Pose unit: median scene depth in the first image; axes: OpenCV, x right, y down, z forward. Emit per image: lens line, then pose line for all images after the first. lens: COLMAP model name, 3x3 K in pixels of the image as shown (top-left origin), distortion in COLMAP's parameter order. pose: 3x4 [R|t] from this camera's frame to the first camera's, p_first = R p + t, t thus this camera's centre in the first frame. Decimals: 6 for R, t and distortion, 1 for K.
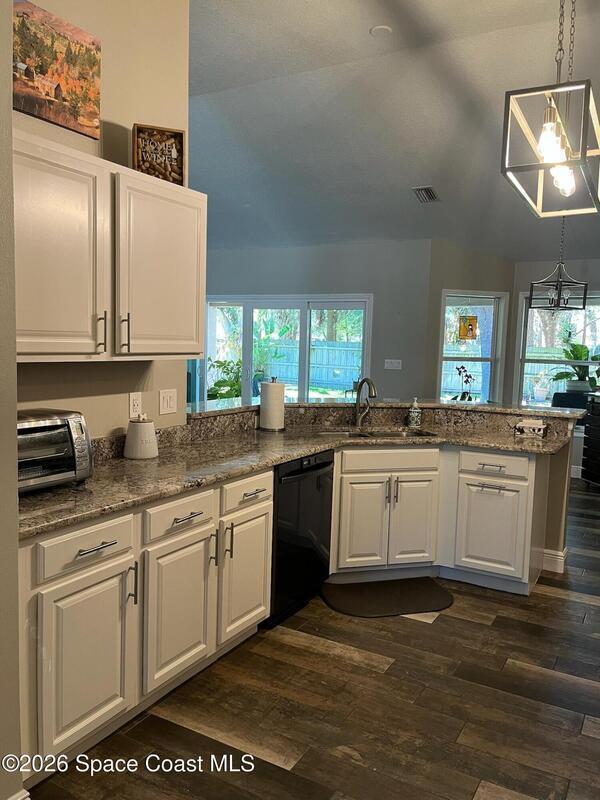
lens RADIAL K [[631.4, 0, 298.7], [0, 631.4, 401.4], [0, 0, 1]] dist [0.055915, -0.066859]
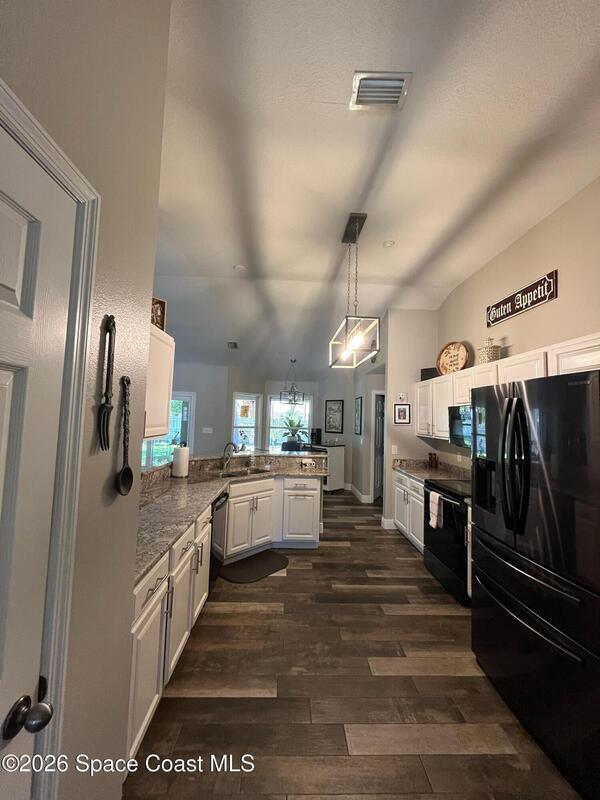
lens RADIAL K [[323.9, 0, 300.5], [0, 323.9, 398.0], [0, 0, 1]] dist [-0.004678, 0.000247]
pose [[0.849683, 0.030338, 0.526420, -0.239991], [0.045457, 0.990412, -0.130451, -0.035550], [-0.525330, 0.134771, 0.840158, 0.104676]]
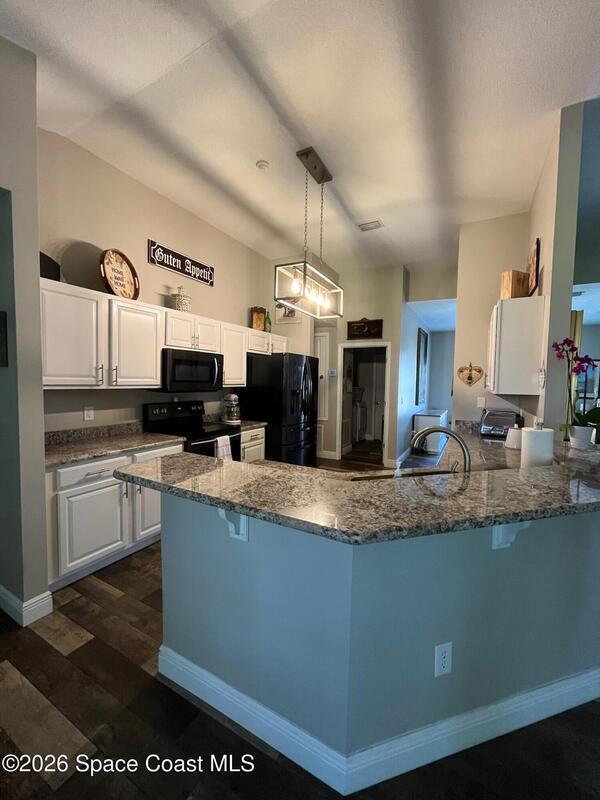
lens RADIAL K [[323.9, 0, 297.0], [0, 323.9, 395.9], [0, 0, 1]] dist [-0.004678, 0.000247]
pose [[-0.998768, -0.047991, -0.012650, 0.320002], [-0.049309, 0.988495, 0.142991, -0.128390], [0.005643, 0.143439, -0.989643, 1.507451]]
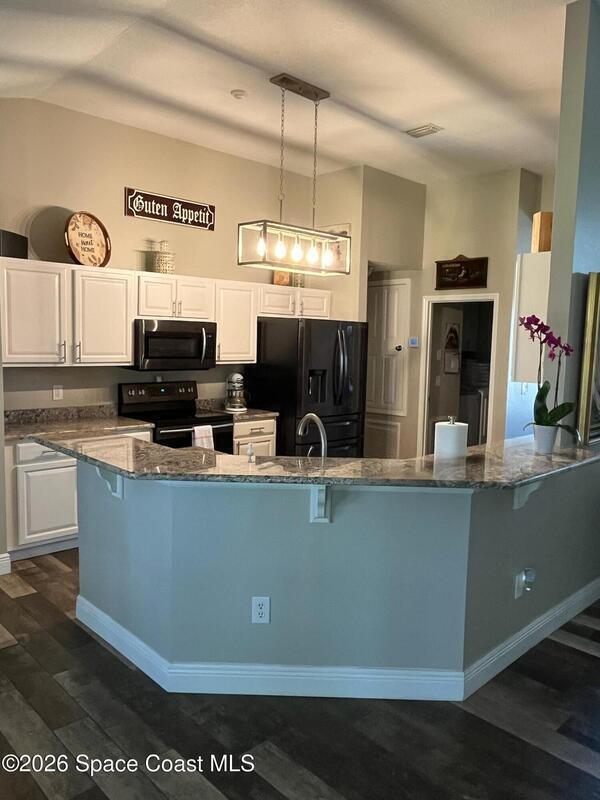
lens RADIAL K [[606.2, 0, 301.2], [0, 606.2, 395.6], [0, 0, 1]] dist [-0.003189, -0.006091]
pose [[-0.956302, -0.077844, 0.281829, -0.074239], [-0.023515, 0.981261, 0.191245, -0.210977], [-0.291435, 0.176261, -0.940212, 1.837229]]
